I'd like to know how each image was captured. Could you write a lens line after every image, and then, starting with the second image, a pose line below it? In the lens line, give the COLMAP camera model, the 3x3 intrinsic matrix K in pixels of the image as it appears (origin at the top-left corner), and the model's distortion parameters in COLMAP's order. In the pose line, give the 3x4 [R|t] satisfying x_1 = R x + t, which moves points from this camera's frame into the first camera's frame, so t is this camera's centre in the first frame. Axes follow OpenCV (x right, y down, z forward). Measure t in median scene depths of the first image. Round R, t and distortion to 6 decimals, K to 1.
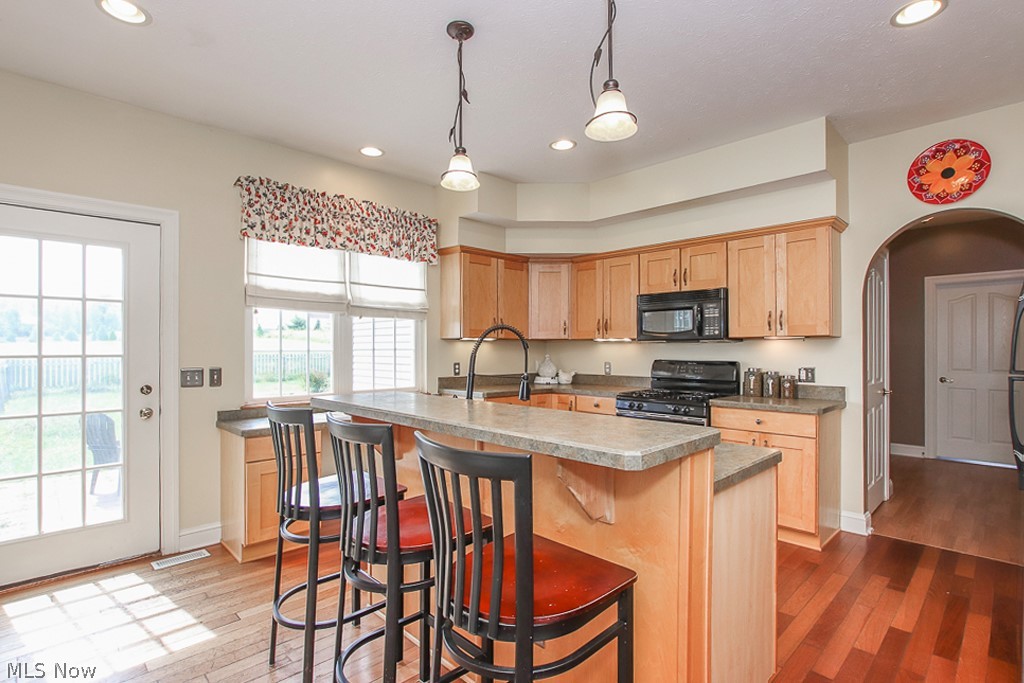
lens RADIAL K [[492.8, 0, 508.4], [0, 492.8, 345.3], [0, 0, 1]] dist [-0.002245, -0.000052]
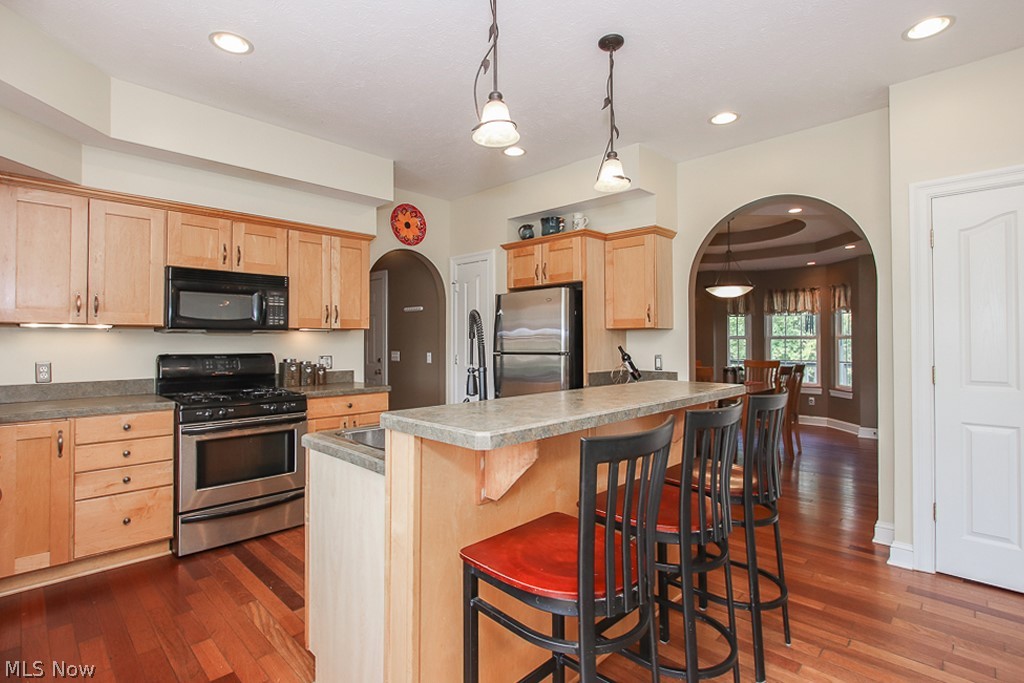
lens RADIAL K [[492.8, 0, 508.4], [0, 492.8, 338.6], [0, 0, 1]] dist [-0.002245, -0.000052]
pose [[-0.009060, 0.003039, 0.999954, -0.528797], [-0.005017, 0.999983, -0.003084, 0.005462], [-0.999946, -0.005045, -0.009044, 0.570689]]
